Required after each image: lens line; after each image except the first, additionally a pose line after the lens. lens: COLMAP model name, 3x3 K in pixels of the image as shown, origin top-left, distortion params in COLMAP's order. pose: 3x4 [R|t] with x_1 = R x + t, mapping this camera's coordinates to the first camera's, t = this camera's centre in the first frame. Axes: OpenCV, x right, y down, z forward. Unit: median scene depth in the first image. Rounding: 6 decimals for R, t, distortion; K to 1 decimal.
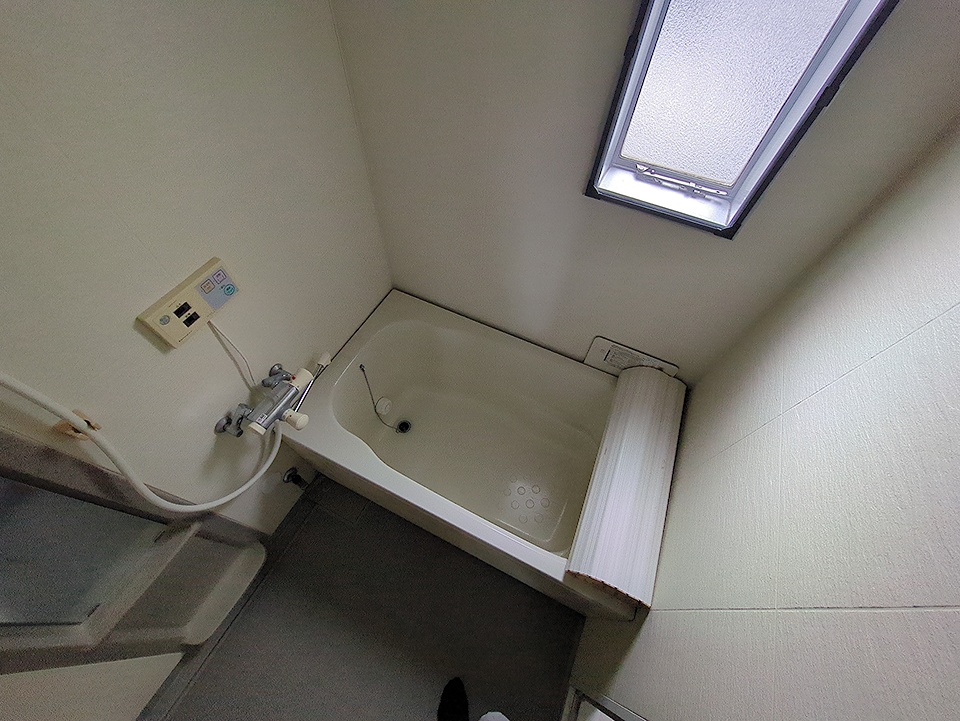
lens RADIAL K [[378.1, 0, 482.1], [0, 378.1, 359.5], [0, 0, 1]] dist [-0.004862, 0.002308]
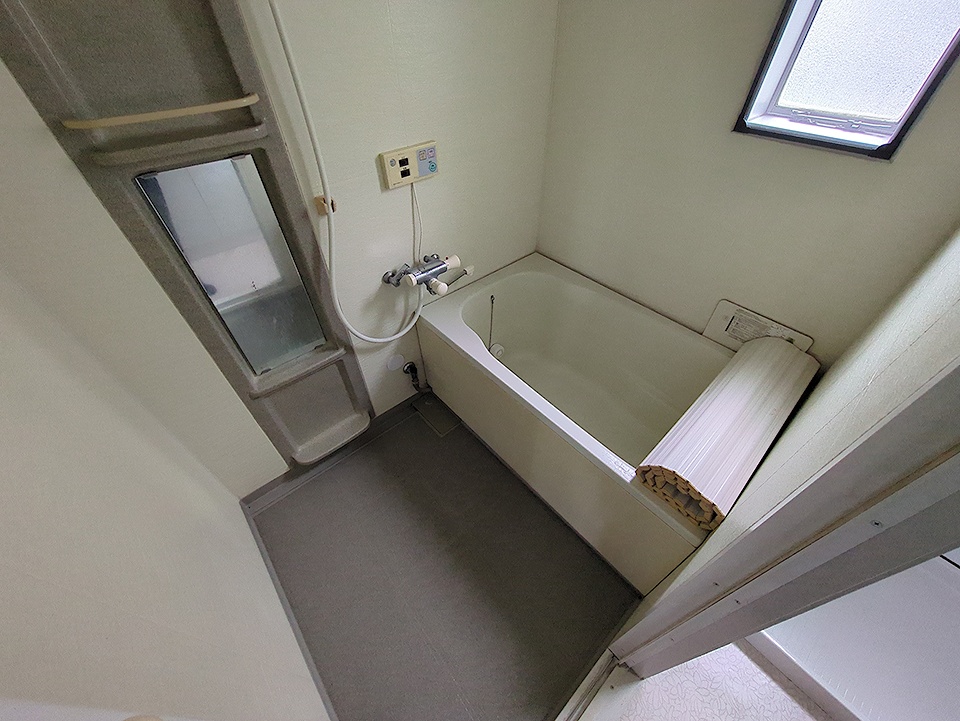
lens RADIAL K [[378.1, 0, 482.1], [0, 378.1, 359.5], [0, 0, 1]] dist [-0.004862, 0.002308]
pose [[0.918722, 0.242079, -0.312005, 0.082527], [-0.300475, 0.941190, -0.154518, 0.506708], [0.256251, 0.235709, 0.937431, -0.072565]]
